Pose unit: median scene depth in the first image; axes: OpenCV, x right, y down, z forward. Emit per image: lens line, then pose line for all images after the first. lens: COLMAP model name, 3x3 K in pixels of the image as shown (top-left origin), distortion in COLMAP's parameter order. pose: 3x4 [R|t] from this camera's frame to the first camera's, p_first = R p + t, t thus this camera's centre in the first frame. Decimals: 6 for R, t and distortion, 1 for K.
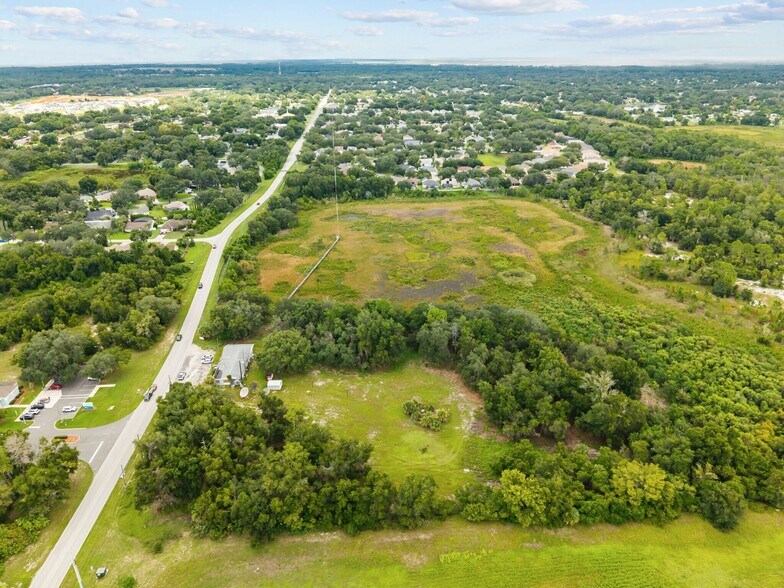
lens RADIAL K [[521.9, 0, 391.4], [0, 521.9, 296.3], [0, 0, 1]] dist [0.027701, -0.028203]
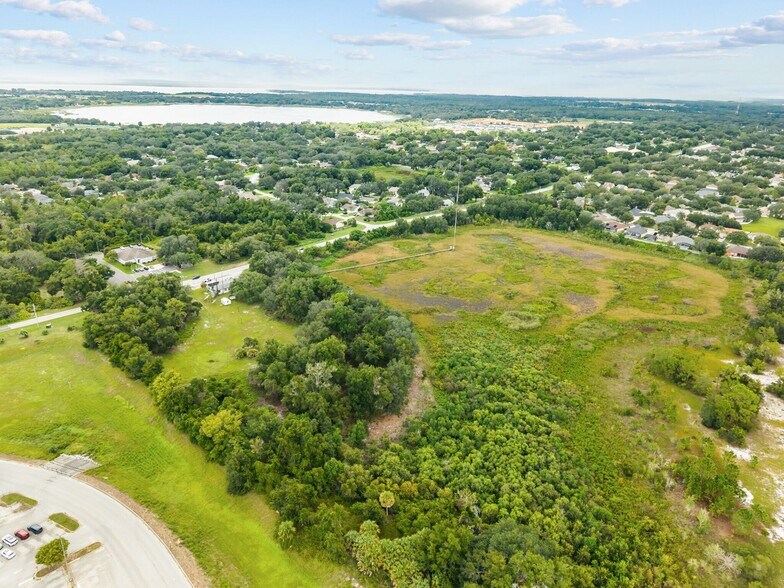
lens RADIAL K [[521.9, 0, 391.4], [0, 521.9, 296.3], [0, 0, 1]] dist [0.027701, -0.028203]
pose [[0.683132, 0.293517, -0.668714, 0.910200], [-0.330433, 0.940814, 0.075392, -0.090499], [0.651264, 0.169463, 0.739688, 0.193886]]
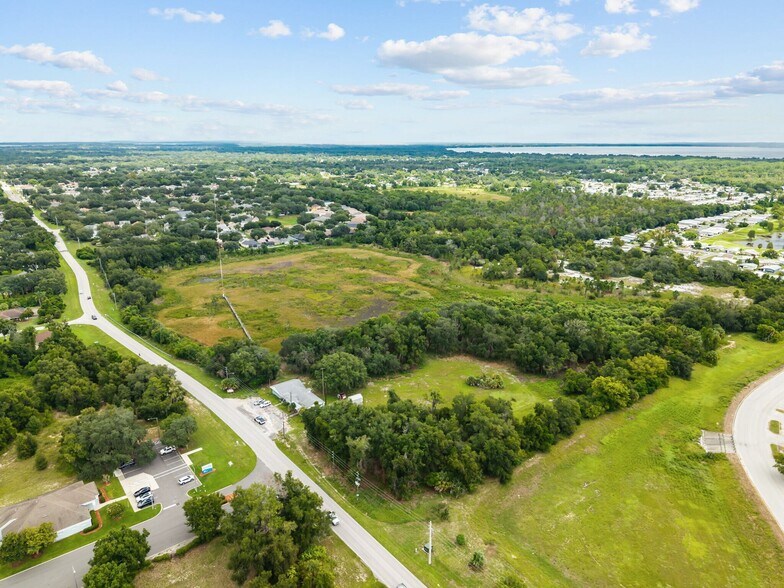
lens RADIAL K [[521.9, 0, 391.4], [0, 521.9, 296.3], [0, 0, 1]] dist [0.027701, -0.028203]
pose [[0.817814, -0.159713, 0.552876, -0.619574], [0.236244, 0.969207, -0.069472, 0.049454], [-0.524756, 0.187429, 0.830363, 0.034726]]
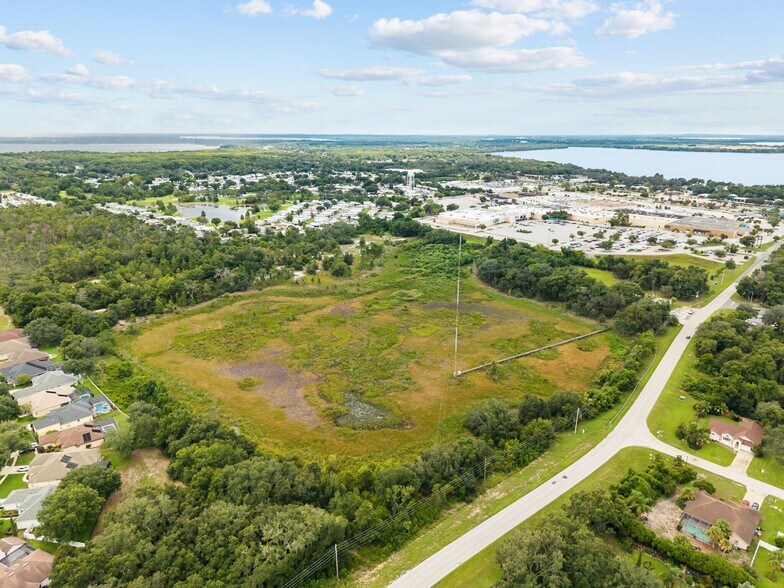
lens RADIAL K [[521.9, 0, 391.4], [0, 521.9, 296.3], [0, 0, 1]] dist [0.027701, -0.028203]
pose [[-0.676908, -0.217975, 0.703052, -0.824210], [0.310282, 0.781636, 0.541082, -0.957936], [-0.667473, 0.584408, -0.461462, 2.106343]]
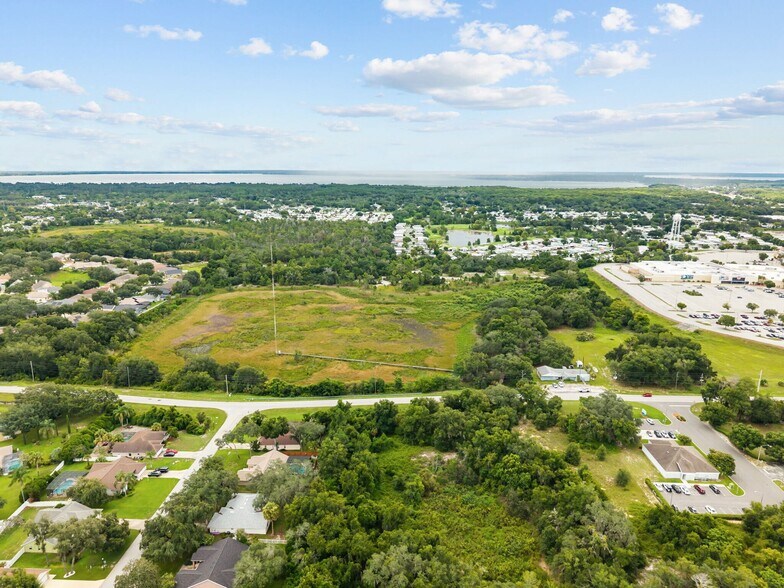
lens RADIAL K [[521.9, 0, 391.4], [0, 521.9, 296.3], [0, 0, 1]] dist [0.027701, -0.028203]
pose [[0.100039, -0.231301, 0.967725, -1.492746], [0.412951, 0.894533, 0.171118, -0.434264], [-0.905242, 0.382505, 0.185004, 0.984125]]
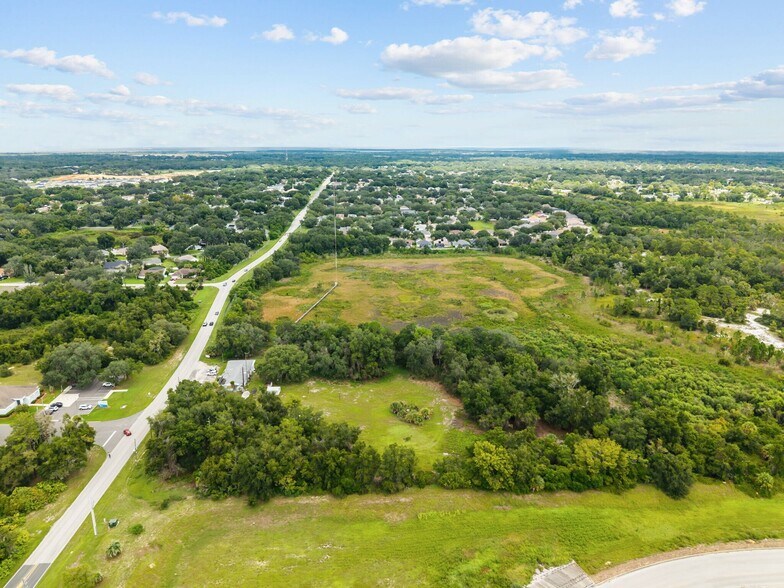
lens RADIAL K [[521.9, 0, 391.4], [0, 521.9, 296.3], [0, 0, 1]] dist [0.027701, -0.028203]
pose [[0.999980, 0.006262, -0.000073, 0.019076], [-0.006201, 0.988453, -0.151399, 0.119743], [-0.000876, 0.151397, 0.988473, -0.095880]]
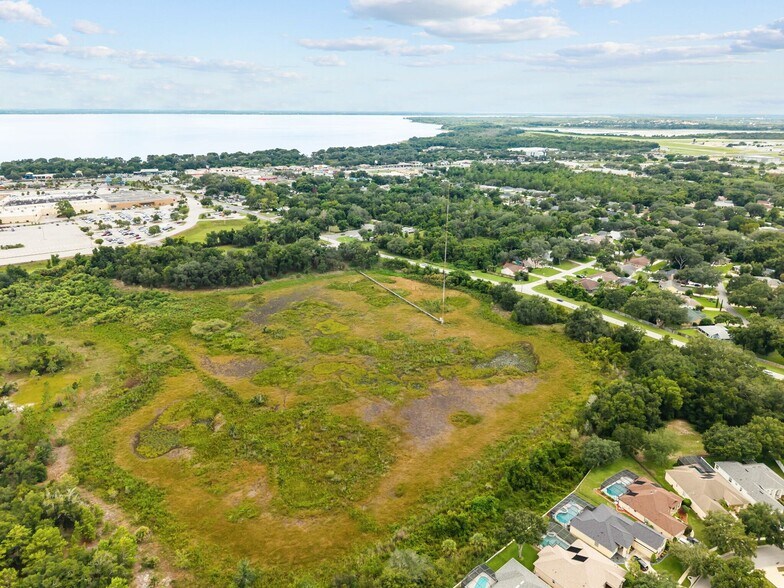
lens RADIAL K [[529.4, 0, 392.0], [0, 529.4, 294.0], [0, 0, 1]] dist [0.010258, -0.001835]
pose [[-0.784664, 0.209711, -0.583373, 0.708718], [-0.261146, 0.741653, 0.617862, -1.032732], [0.562233, 0.637159, -0.527183, 2.190975]]
